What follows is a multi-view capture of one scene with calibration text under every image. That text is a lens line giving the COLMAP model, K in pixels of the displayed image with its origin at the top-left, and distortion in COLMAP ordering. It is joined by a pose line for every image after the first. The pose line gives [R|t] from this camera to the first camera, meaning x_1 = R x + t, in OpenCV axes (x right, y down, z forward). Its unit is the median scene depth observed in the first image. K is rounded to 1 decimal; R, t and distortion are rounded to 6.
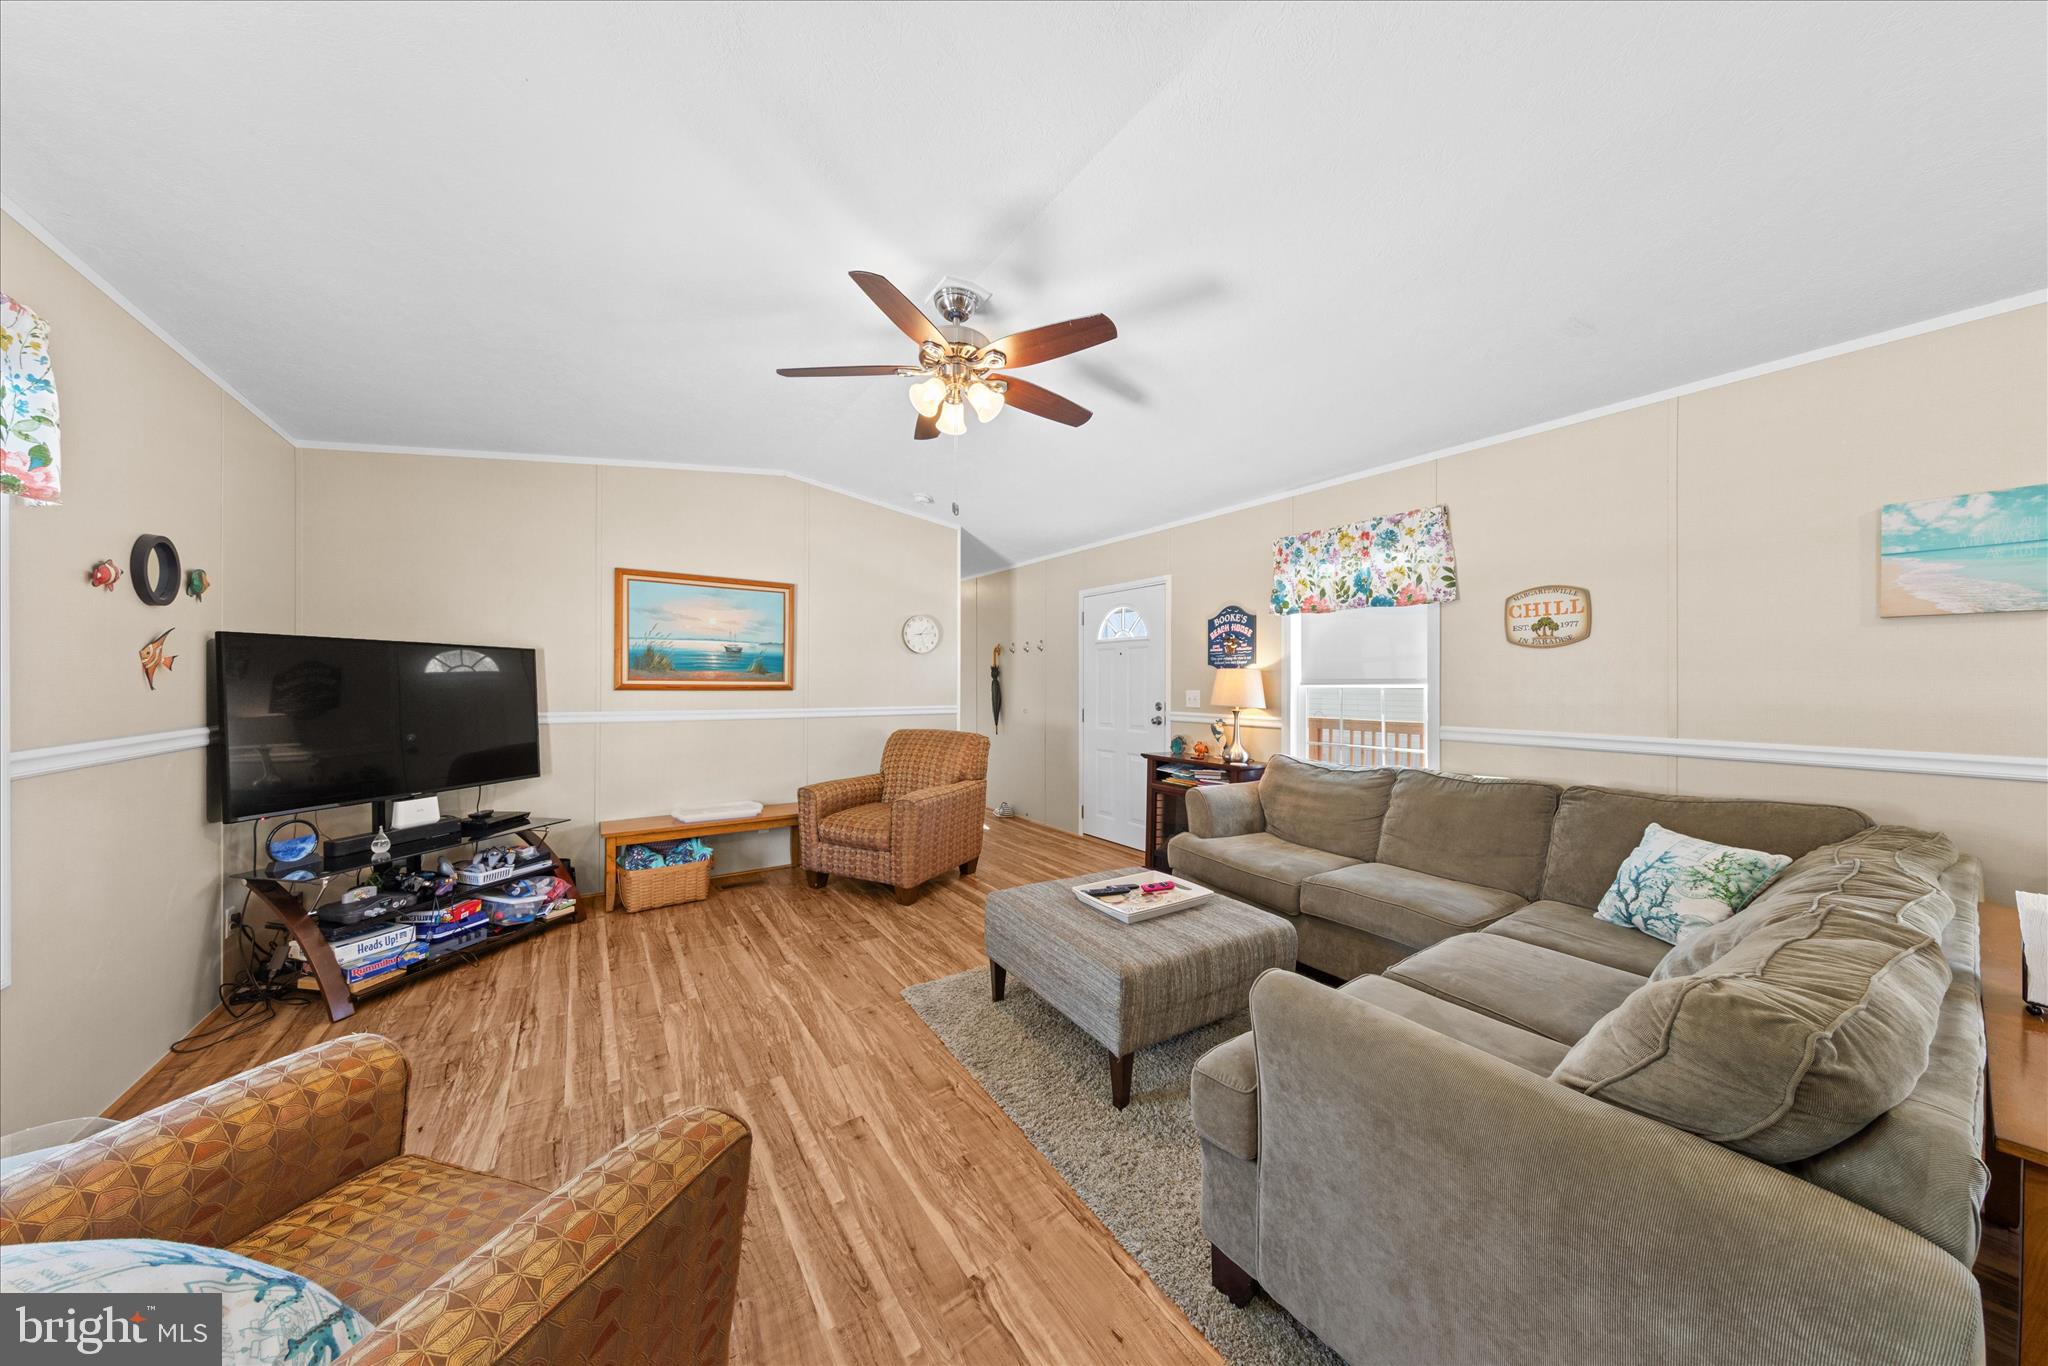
lens RADIAL K [[641.8, 0, 1030.8], [0, 641.8, 687.8], [0, 0, 1]] dist [-0.000131, -0.000121]
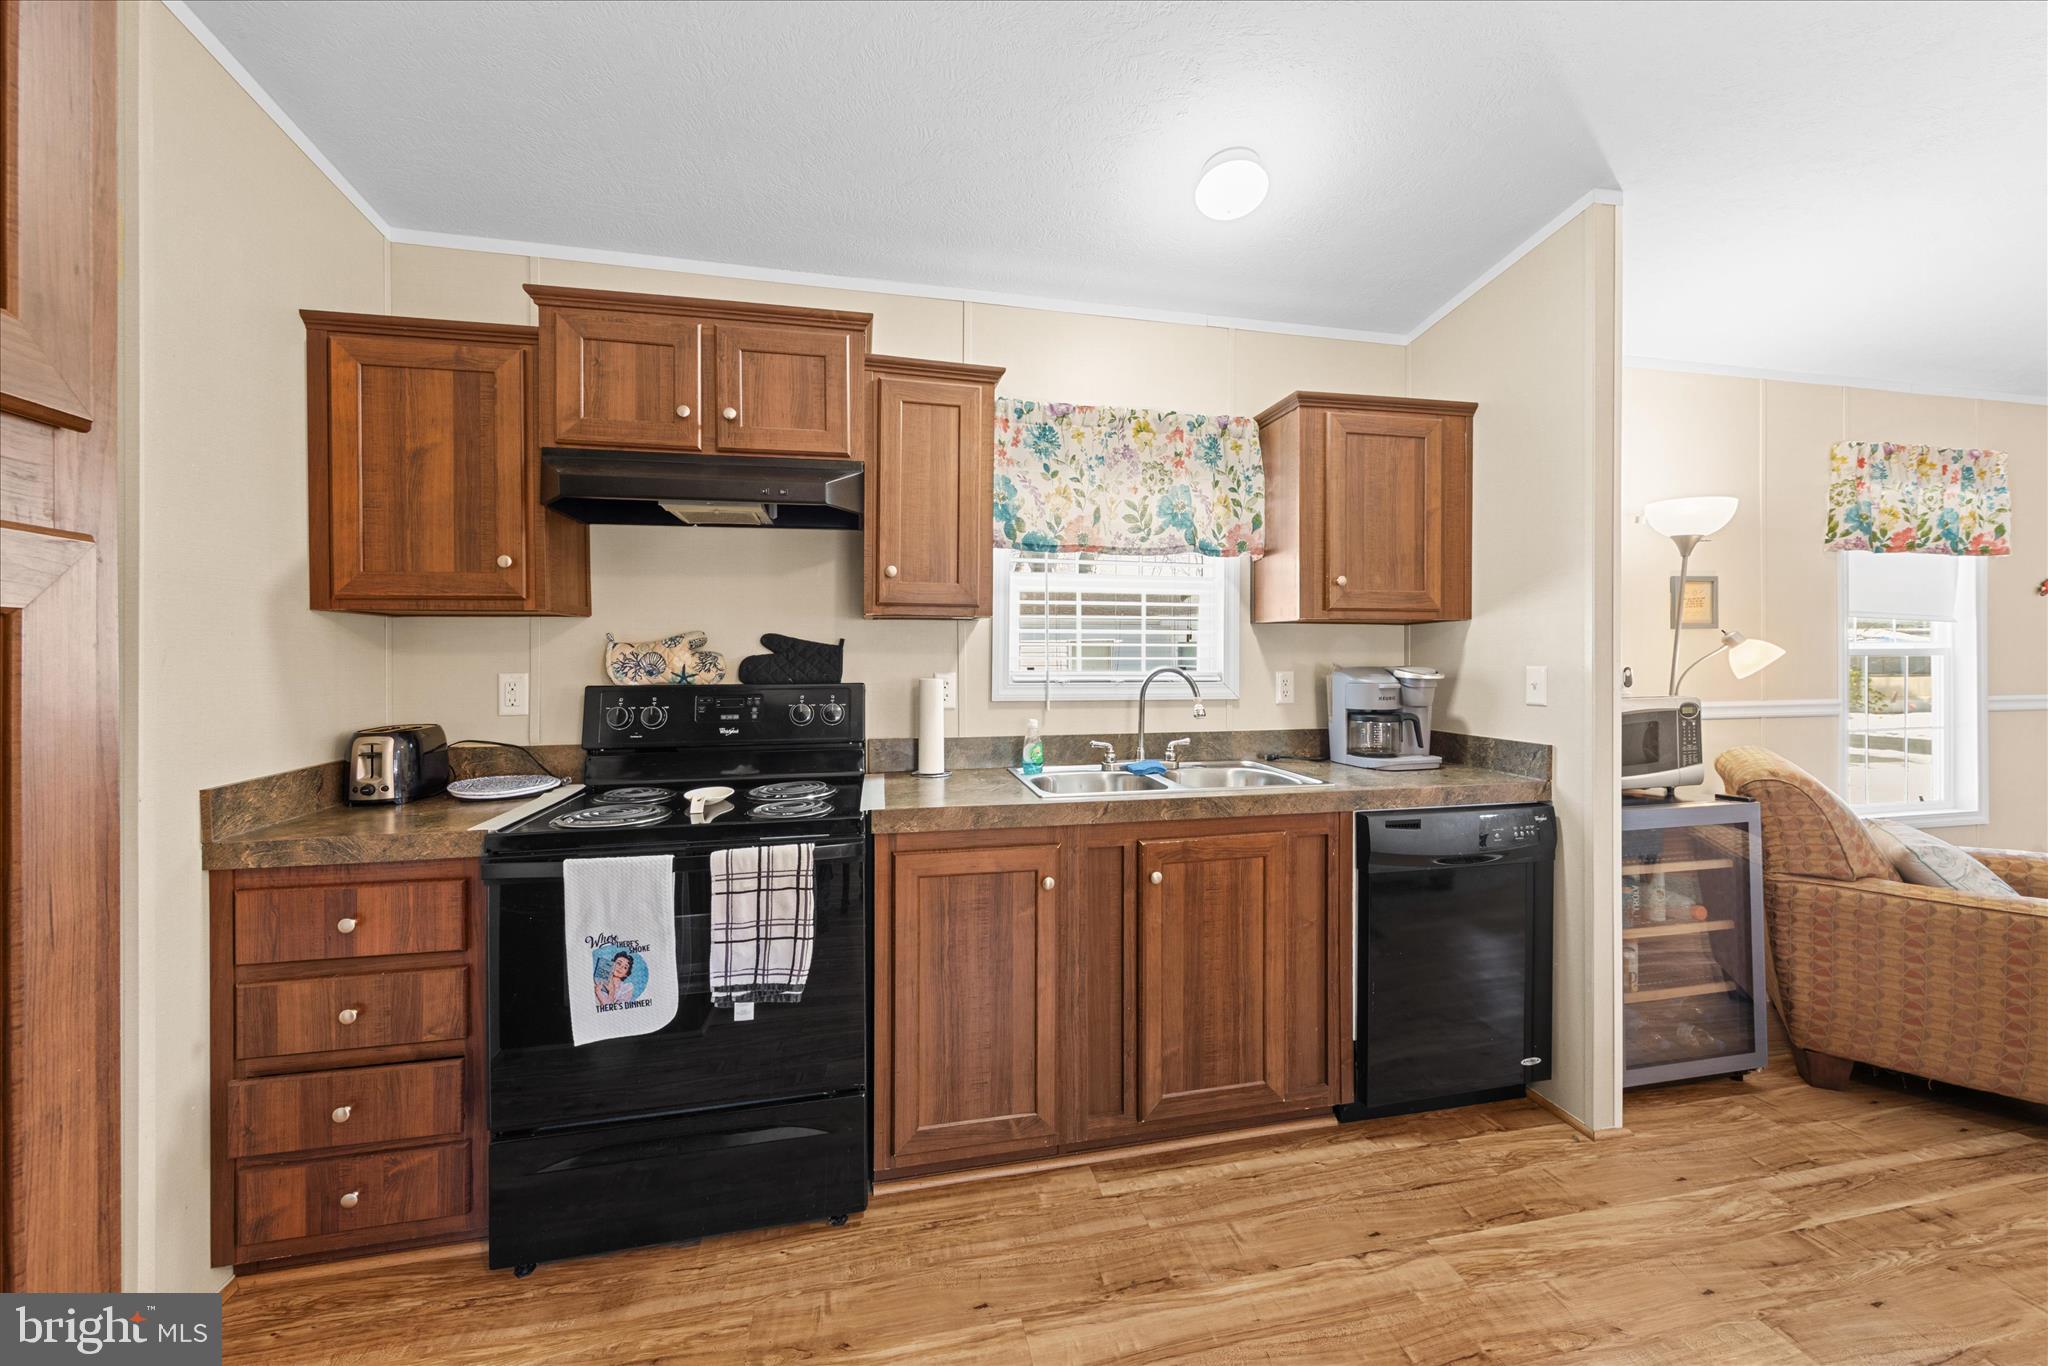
lens RADIAL K [[757.5, 0, 1037.9], [0, 757.5, 661.2], [0, 0, 1]] dist [0.003907, -0.000038]
pose [[-0.386121, -0.002423, -0.922445, 0.691944], [-0.004893, 0.999988, -0.000578, 0.008456], [0.922435, 0.004290, -0.386128, -0.312109]]
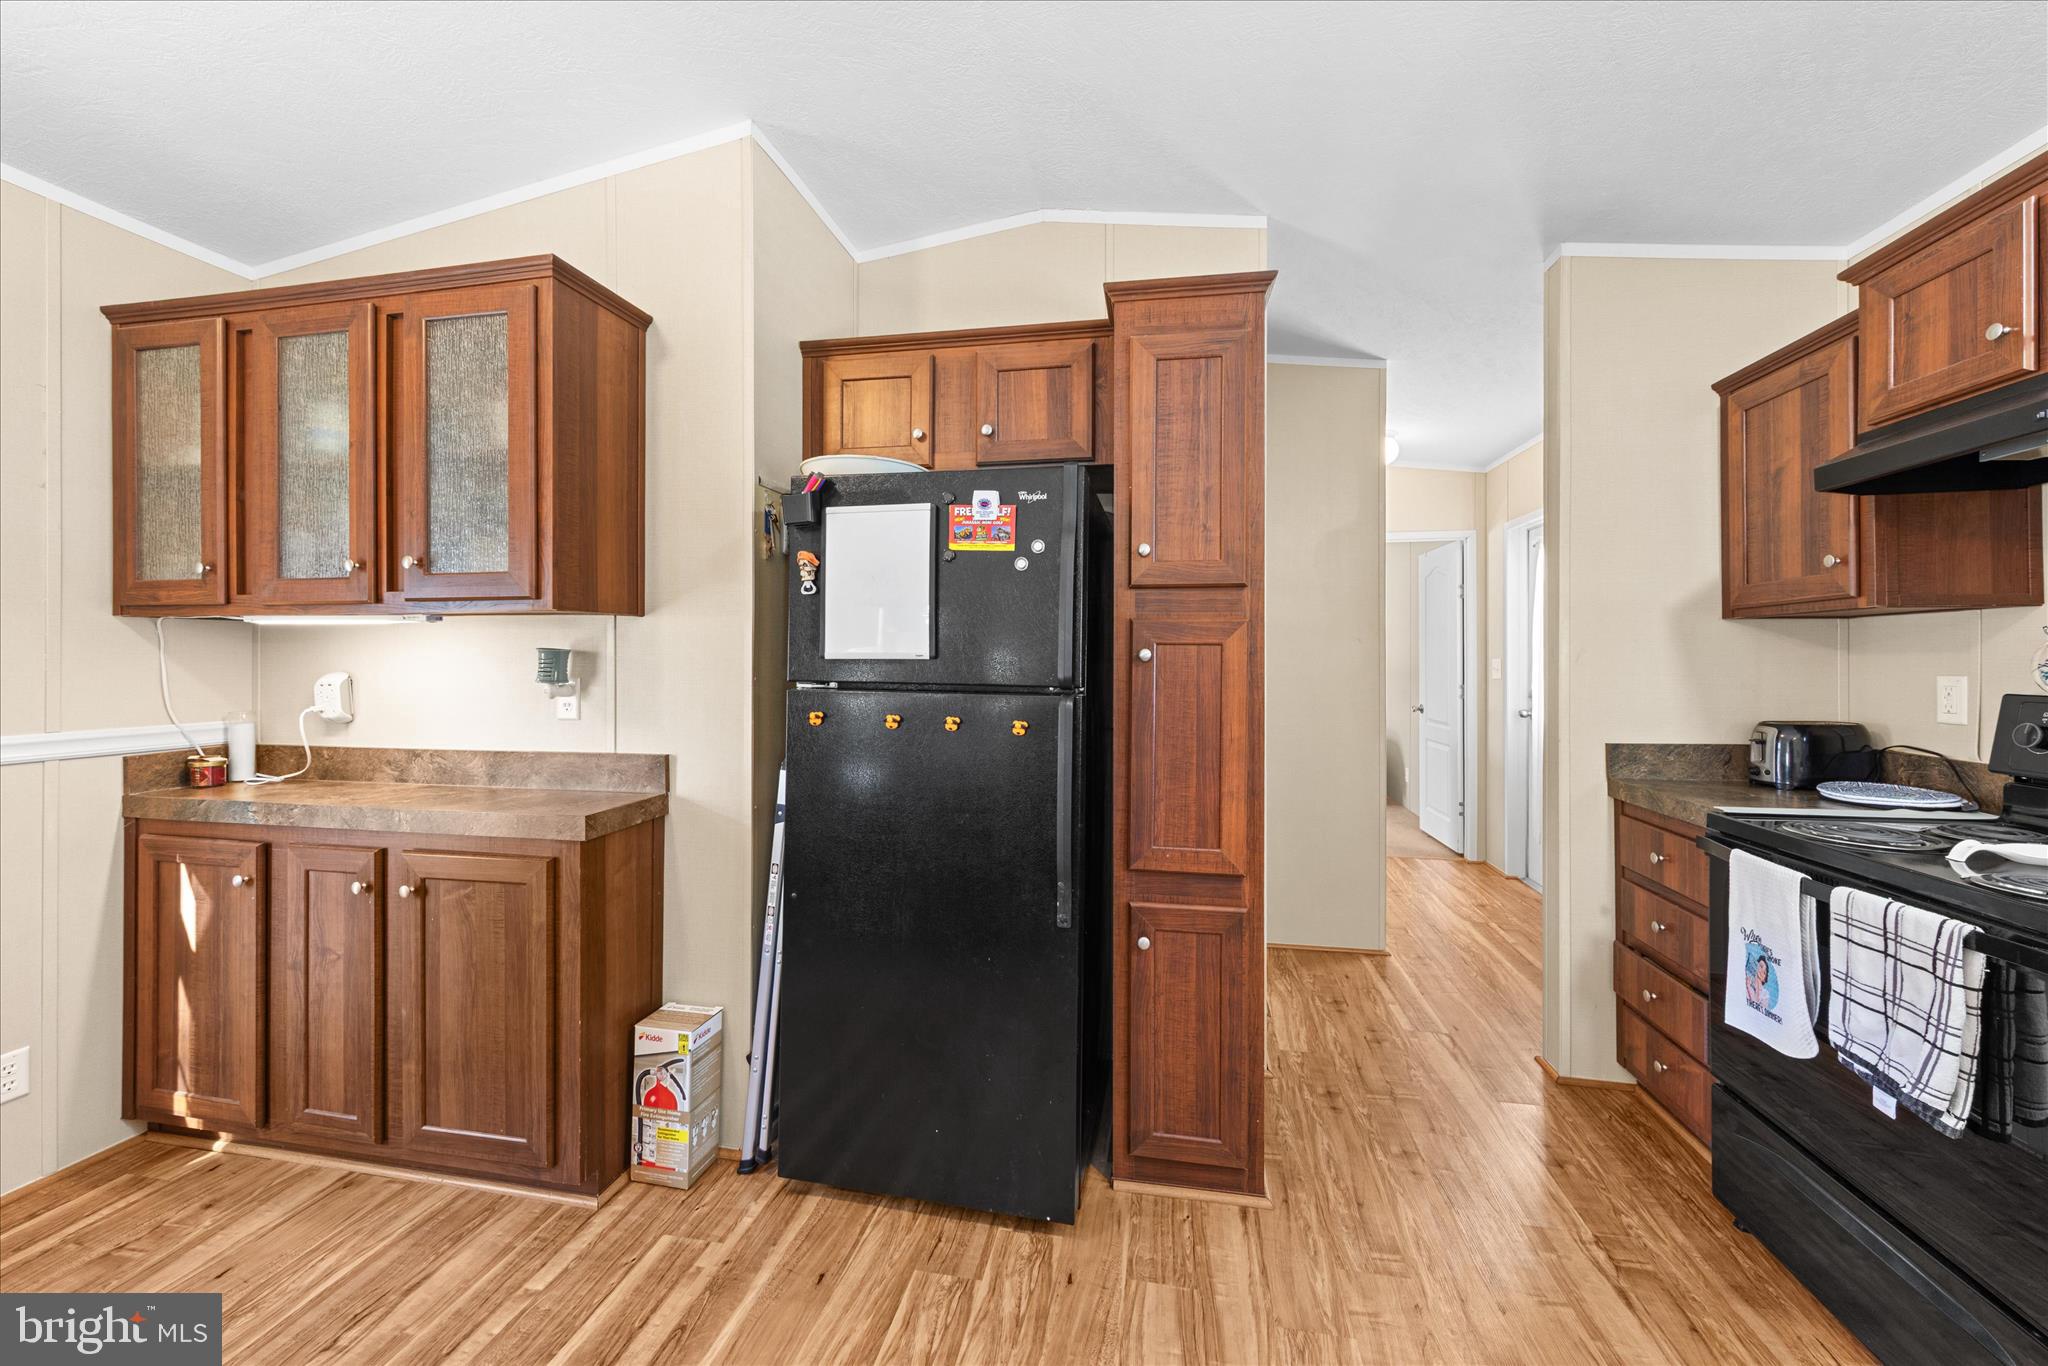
lens RADIAL K [[757.5, 0, 1031.9], [0, 757.5, 654.5], [0, 0, 1]] dist [0.003907, -0.000038]
pose [[-0.695707, -0.007059, 0.718291, 0.331874], [-0.003388, 0.999973, 0.006545, 0.003254], [-0.718318, 0.002120, -0.695712, -0.082318]]
